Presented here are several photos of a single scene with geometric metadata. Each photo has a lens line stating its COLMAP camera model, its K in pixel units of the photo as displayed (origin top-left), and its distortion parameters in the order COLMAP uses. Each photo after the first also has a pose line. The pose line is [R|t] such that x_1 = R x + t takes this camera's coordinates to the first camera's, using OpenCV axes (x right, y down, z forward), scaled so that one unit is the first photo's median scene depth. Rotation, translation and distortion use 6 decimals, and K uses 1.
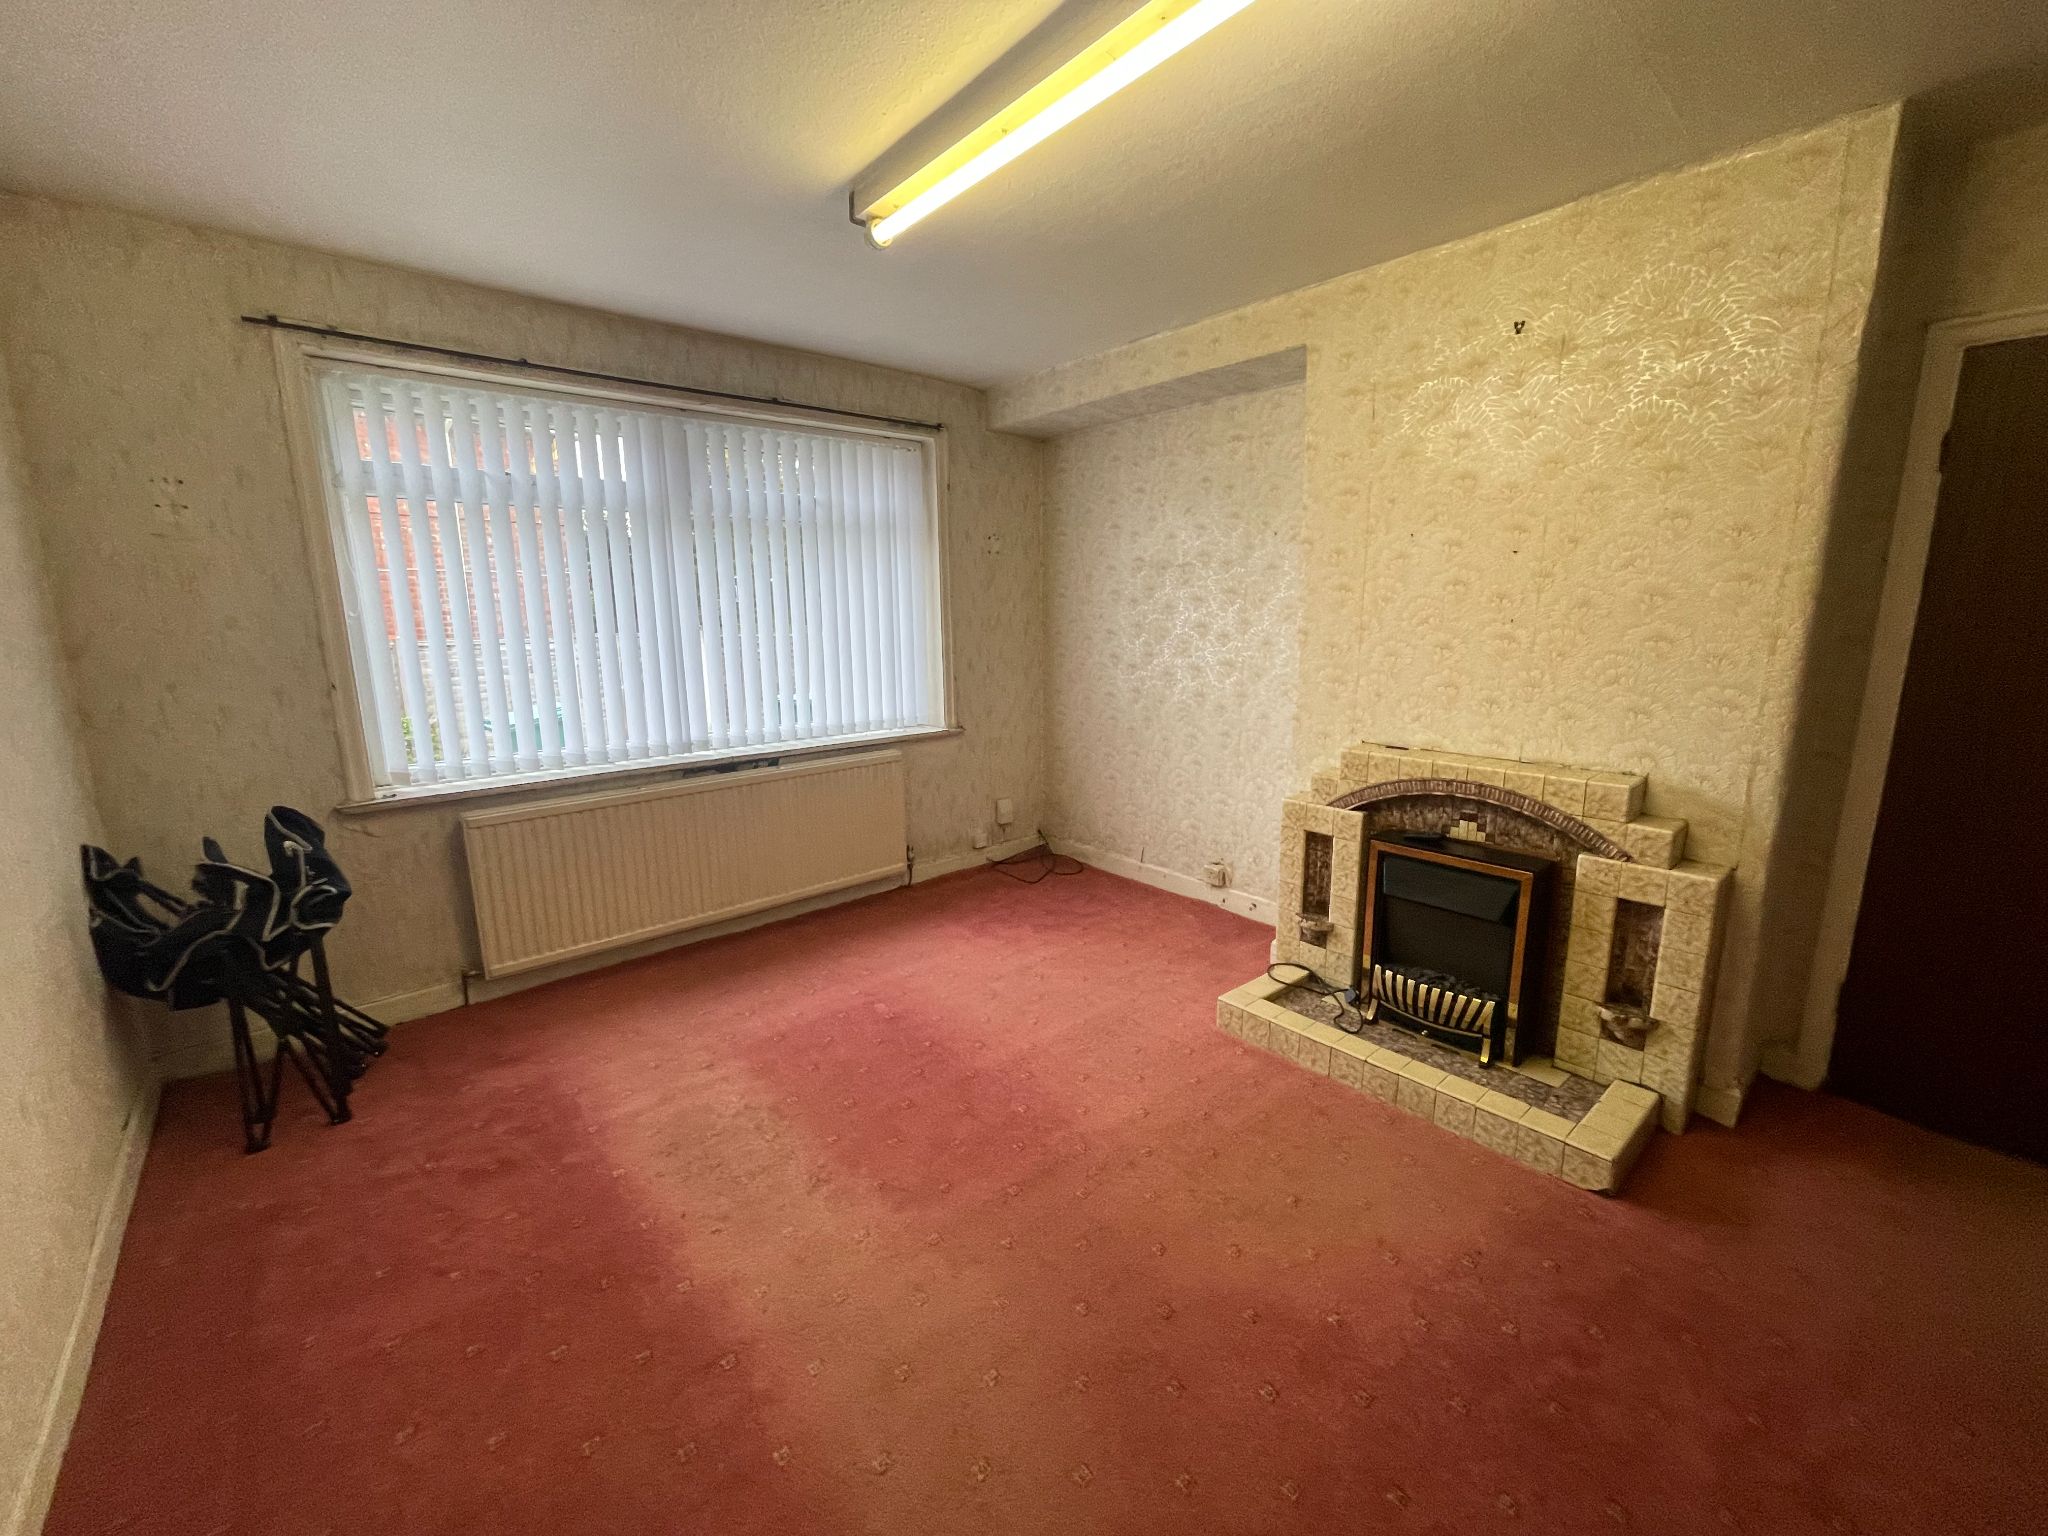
lens RADIAL K [[819.9, 0, 1024.0], [0, 819.9, 768.0], [0, 0, 1]] dist [0.000179, -0.000146]
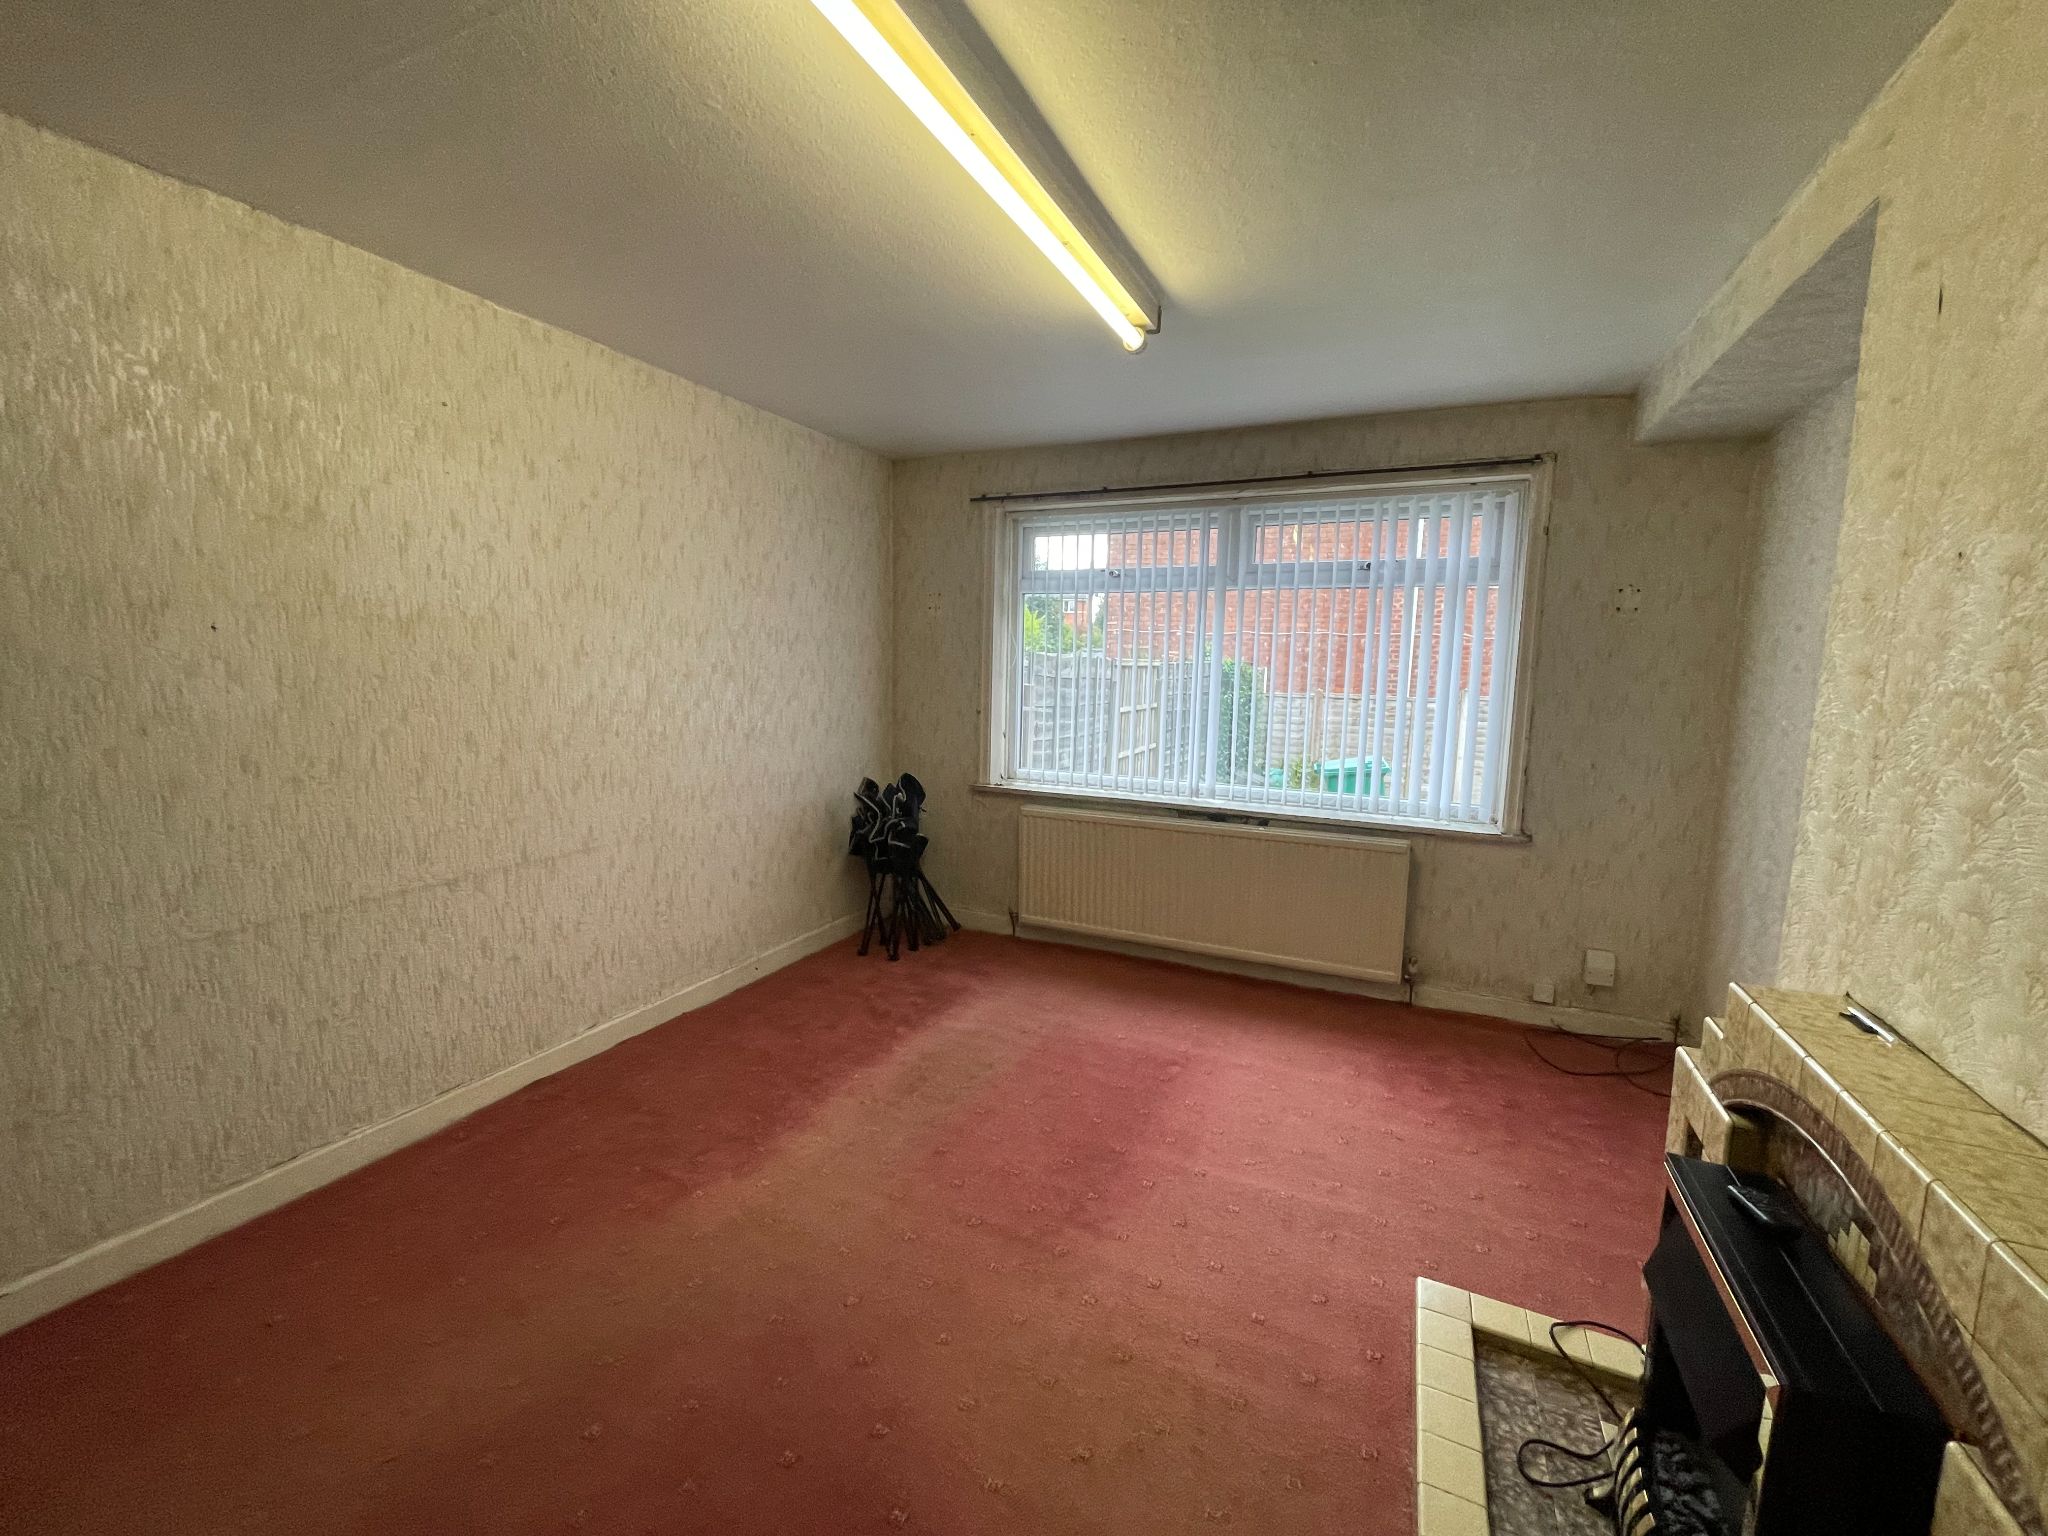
lens RADIAL K [[836.7, 0, 1021.7], [0, 836.7, 757.1], [0, 0, 1]] dist [-0.000632, -0.000192]
pose [[0.407750, 0.126688, -0.904262, 0.504878], [-0.200164, 0.978642, 0.046850, -0.074969], [0.890884, 0.161897, 0.424400, 0.275426]]
